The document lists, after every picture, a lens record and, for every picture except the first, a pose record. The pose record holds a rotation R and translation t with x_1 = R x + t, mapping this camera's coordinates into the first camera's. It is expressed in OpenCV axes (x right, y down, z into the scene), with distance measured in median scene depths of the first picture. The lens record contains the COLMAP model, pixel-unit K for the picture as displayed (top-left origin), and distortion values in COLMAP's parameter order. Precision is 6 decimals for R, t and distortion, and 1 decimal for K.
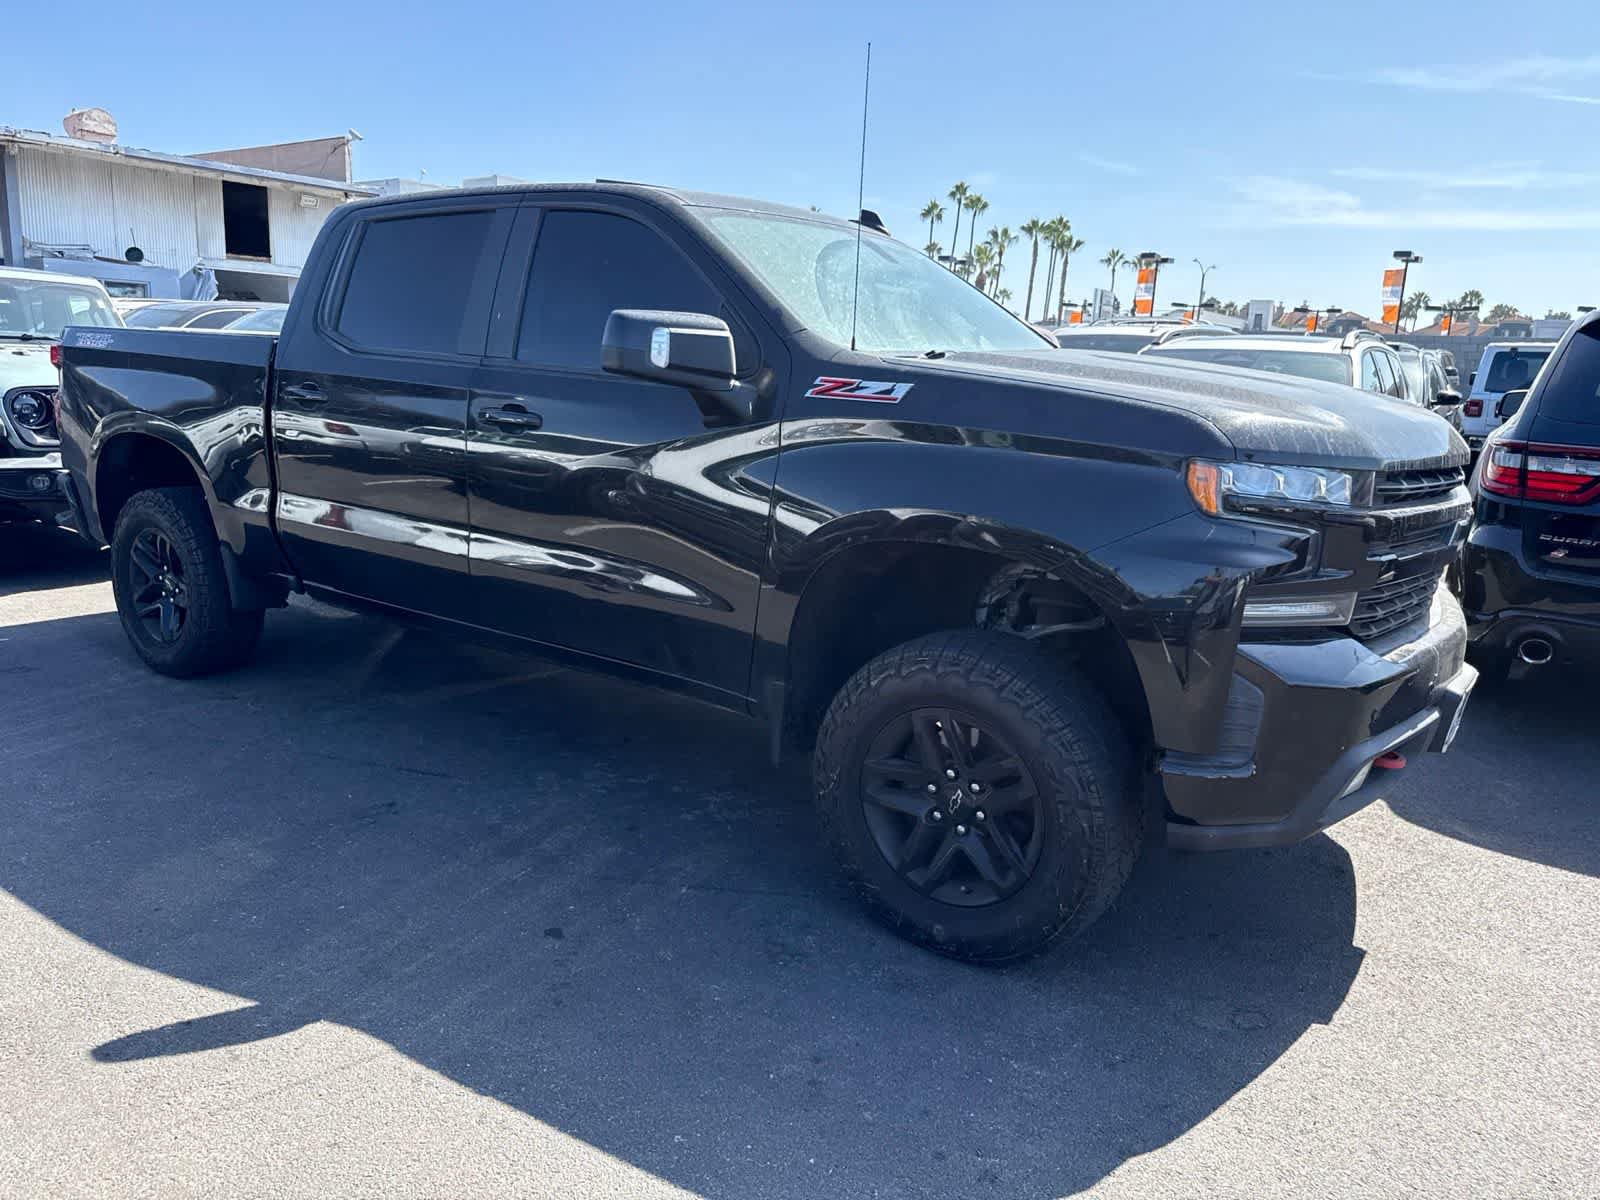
lens RADIAL K [[1129.4, 0, 804.1], [0, 1129.4, 610.0], [0, 0, 1]] dist [0.062891, -0.072097]
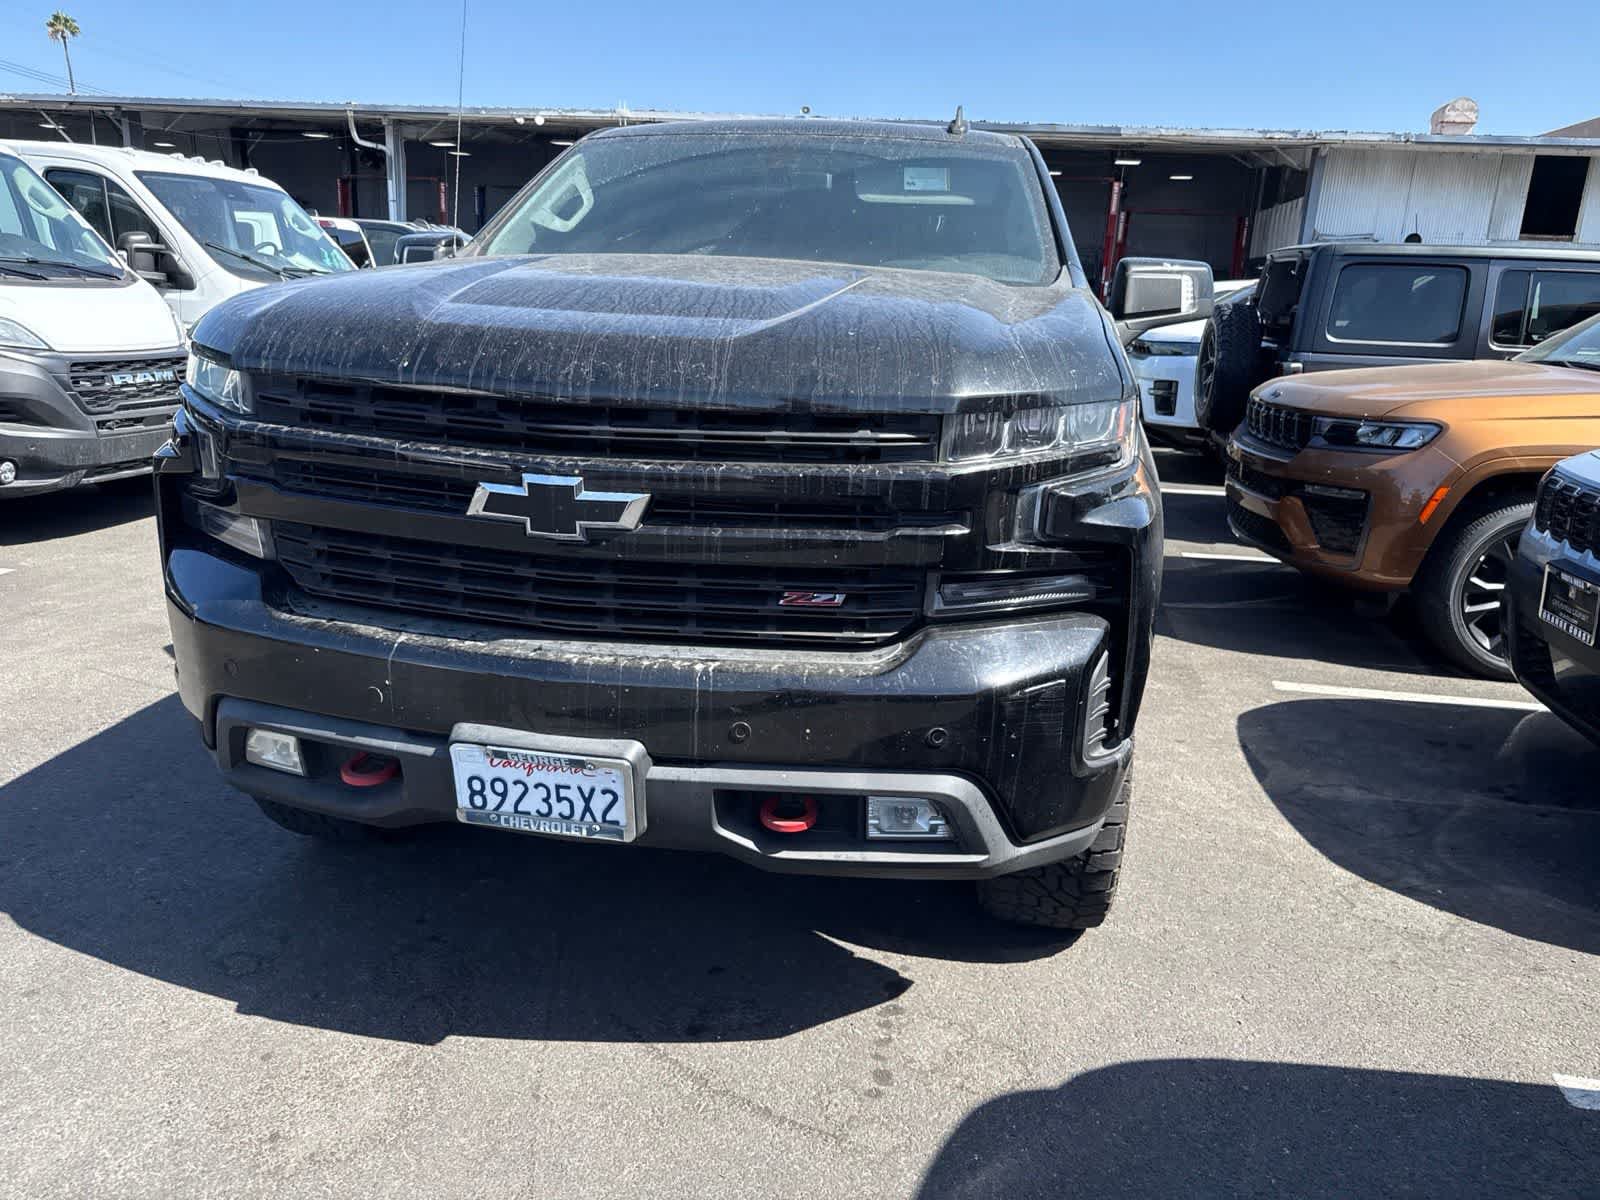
lens RADIAL K [[1129.4, 0, 800.0], [0, 1129.4, 600.0], [0, 0, 1]] dist [0.060996, -0.069233]
pose [[0.435137, 0.217797, -0.873625, 0.976258], [-0.221287, 0.966409, 0.130709, -0.108871], [0.872747, 0.136446, 0.468716, 0.679295]]
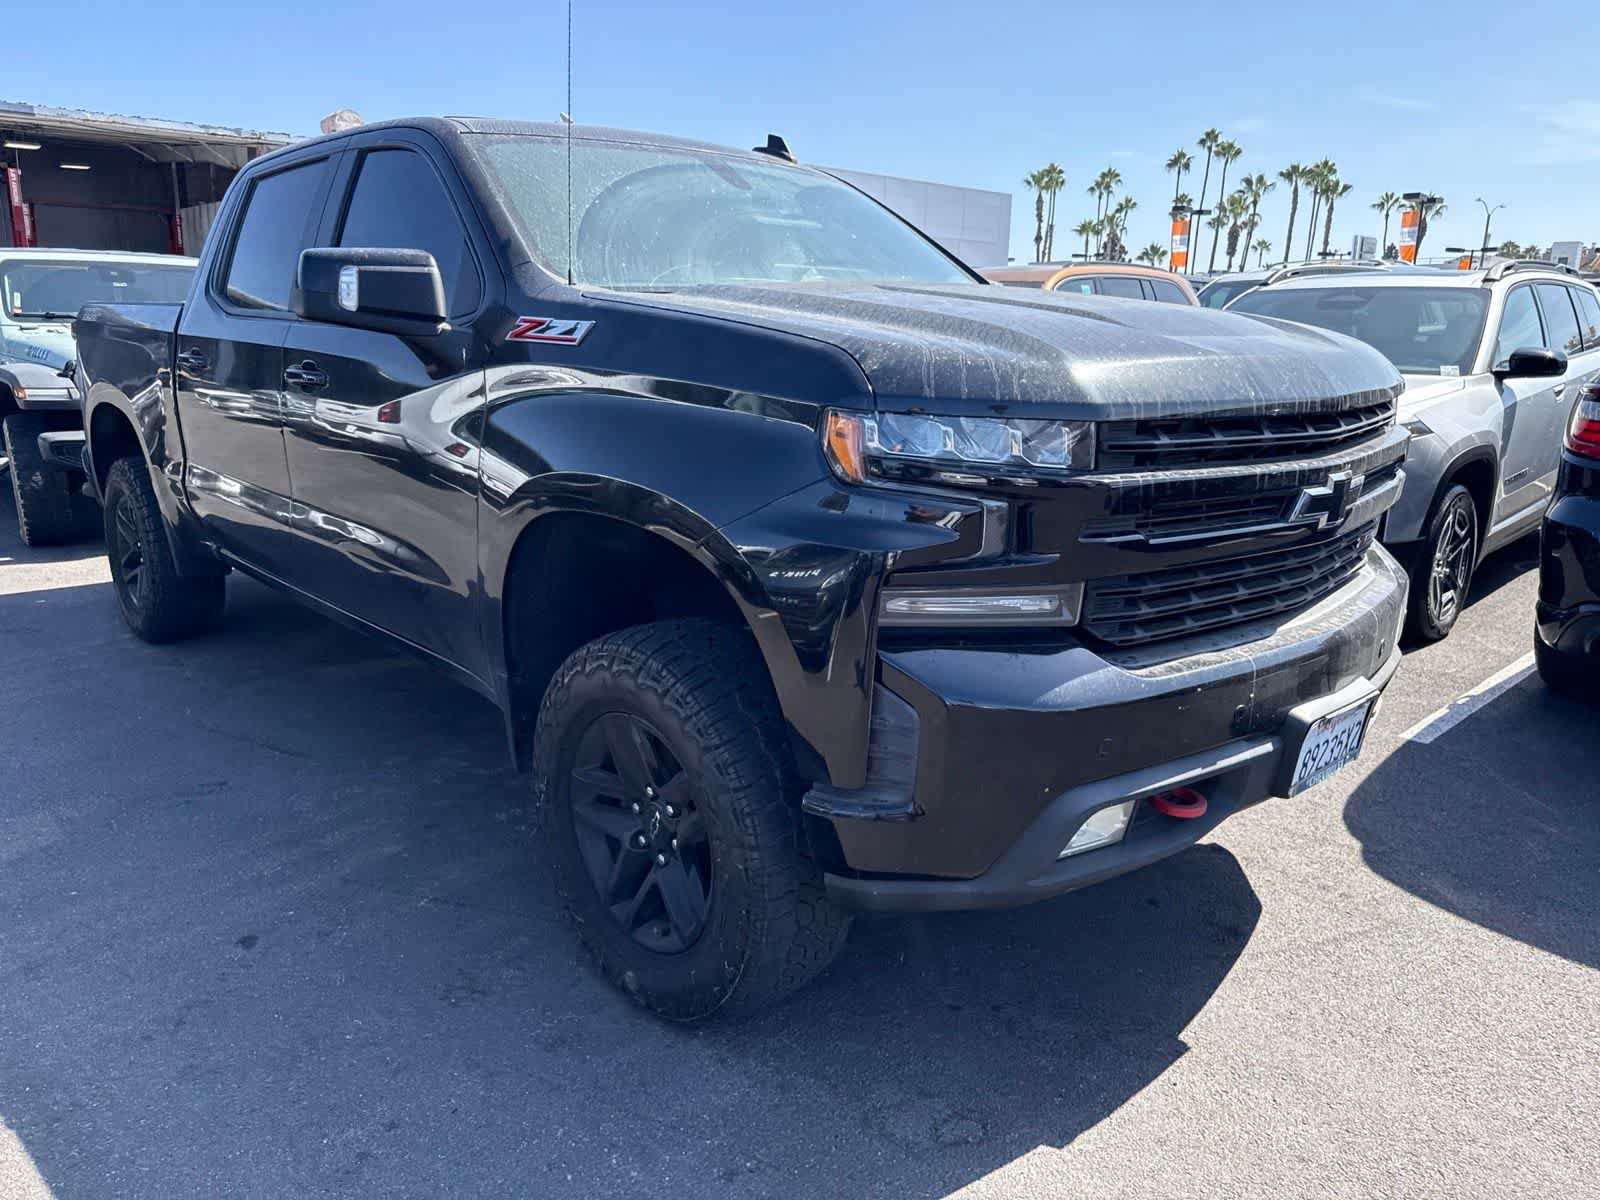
lens RADIAL K [[1136.4, 0, 800.0], [0, 1136.4, 600.0], [0, 0, 1]] dist [0.039530, -0.047081]
pose [[0.978448, 0.020777, -0.205446, 0.319799], [-0.017253, 0.999672, 0.018928, -0.010987], [0.205772, -0.014976, 0.978485, 0.162438]]
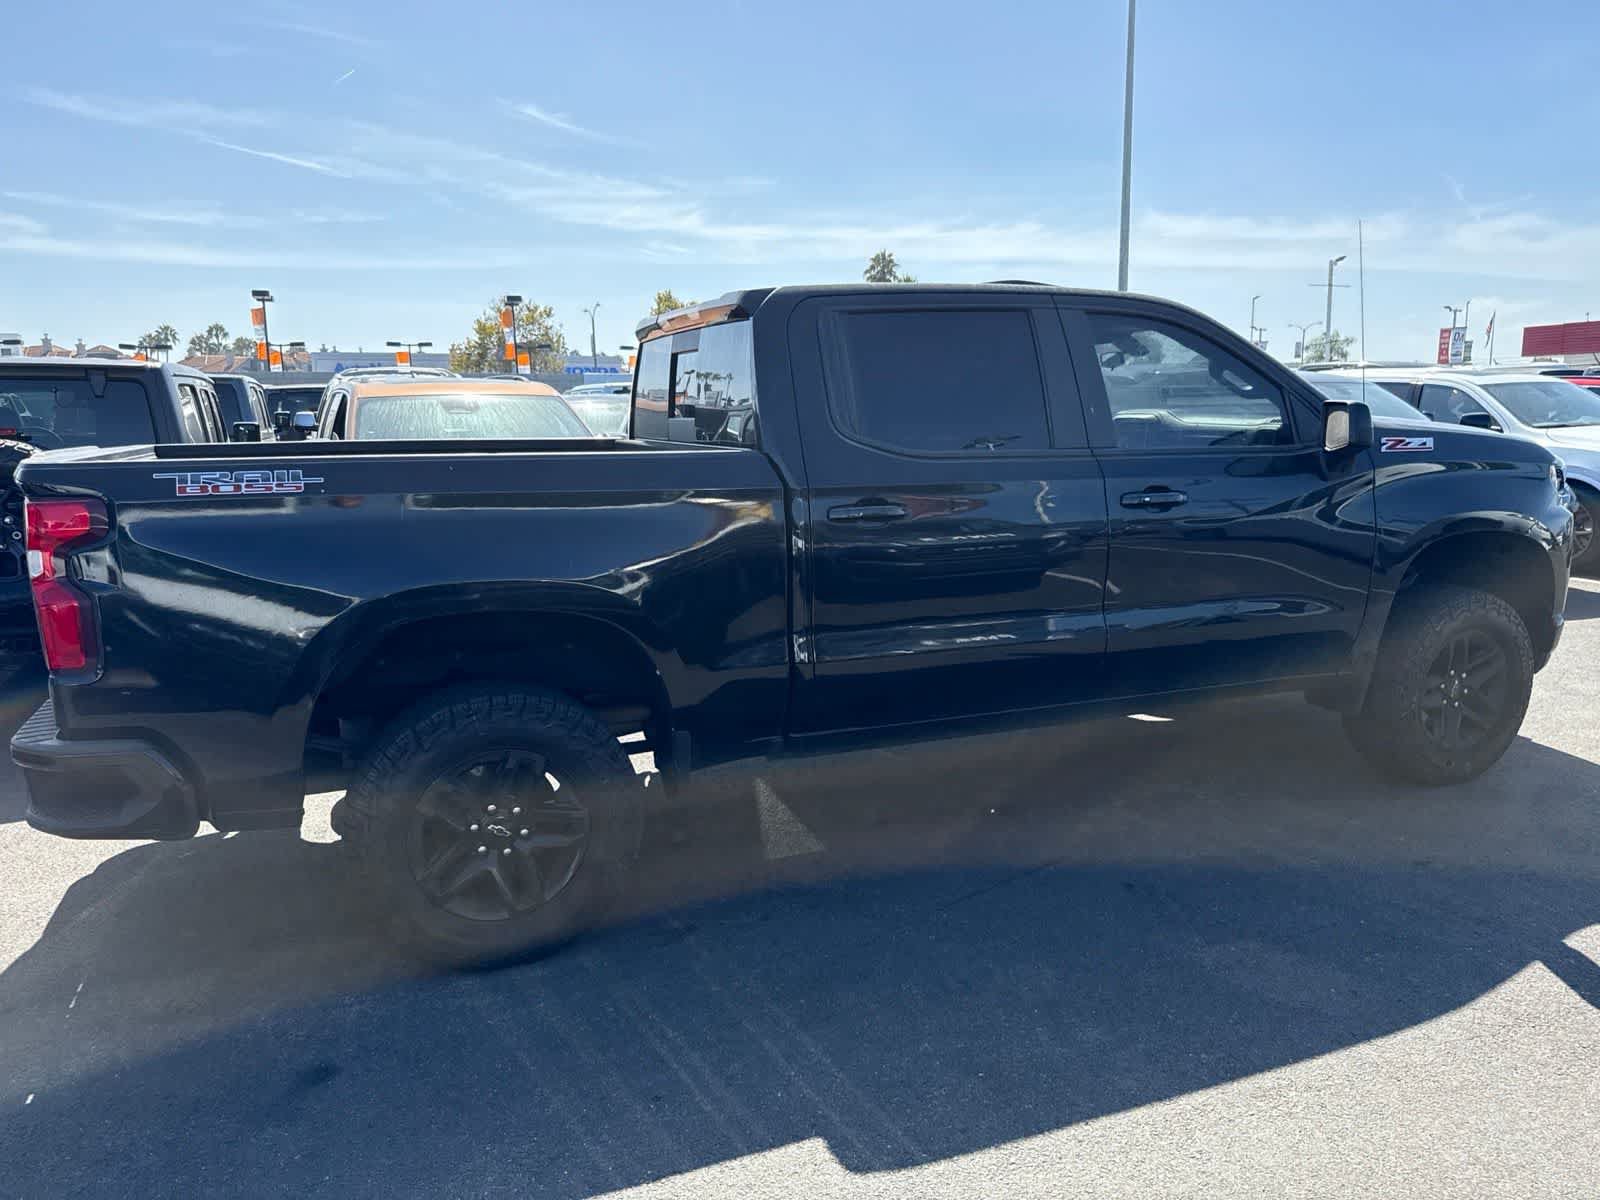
lens RADIAL K [[1136.4, 0, 800.0], [0, 1136.4, 600.0], [0, 0, 1]] dist [0.039530, -0.047081]
pose [[0.545314, -0.191412, 0.816084, -1.340978], [0.219583, 0.972200, 0.081301, -0.231926], [-0.808960, 0.134864, 0.572185, 0.631016]]
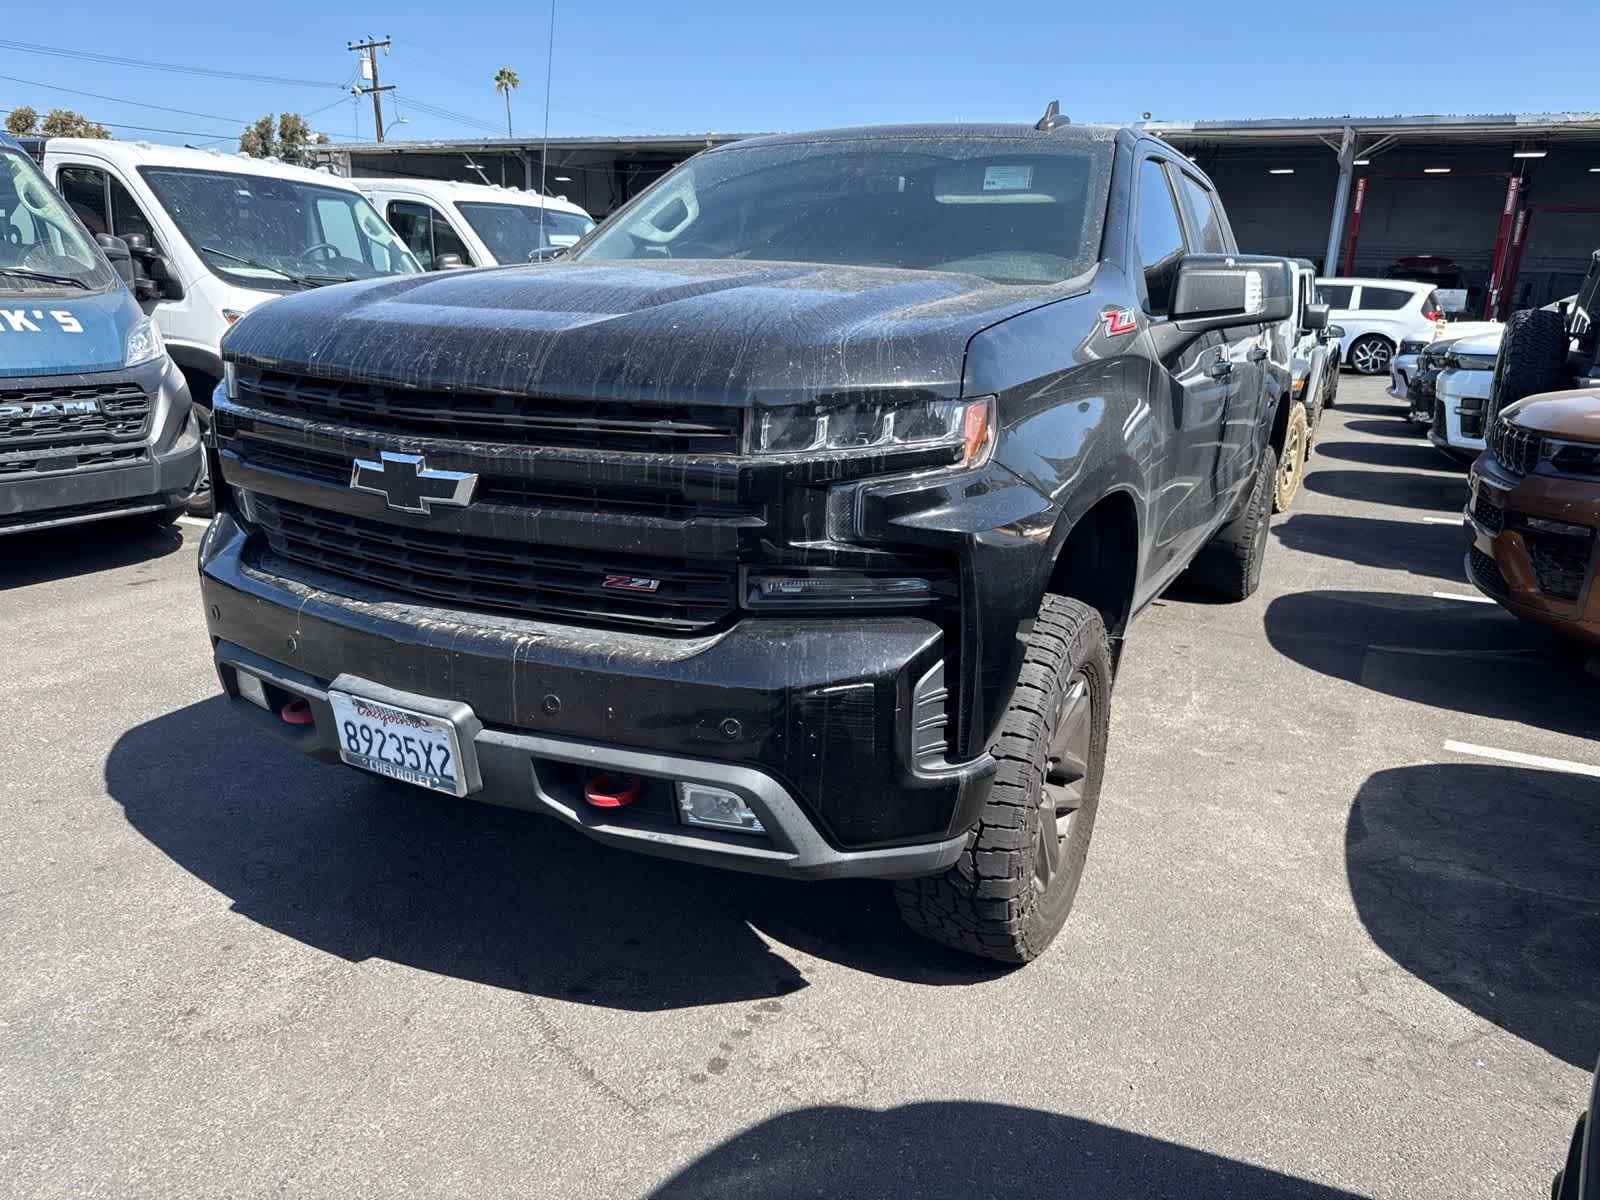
lens RADIAL K [[1122.1, 0, 794.3], [0, 1122.1, 602.6], [0, 0, 1]] dist [0.051111, -0.050877]
pose [[0.143501, 0.231037, -0.962304, 1.052319], [-0.243710, 0.950673, 0.191901, -0.156069], [0.959173, 0.206985, 0.192729, 0.905549]]
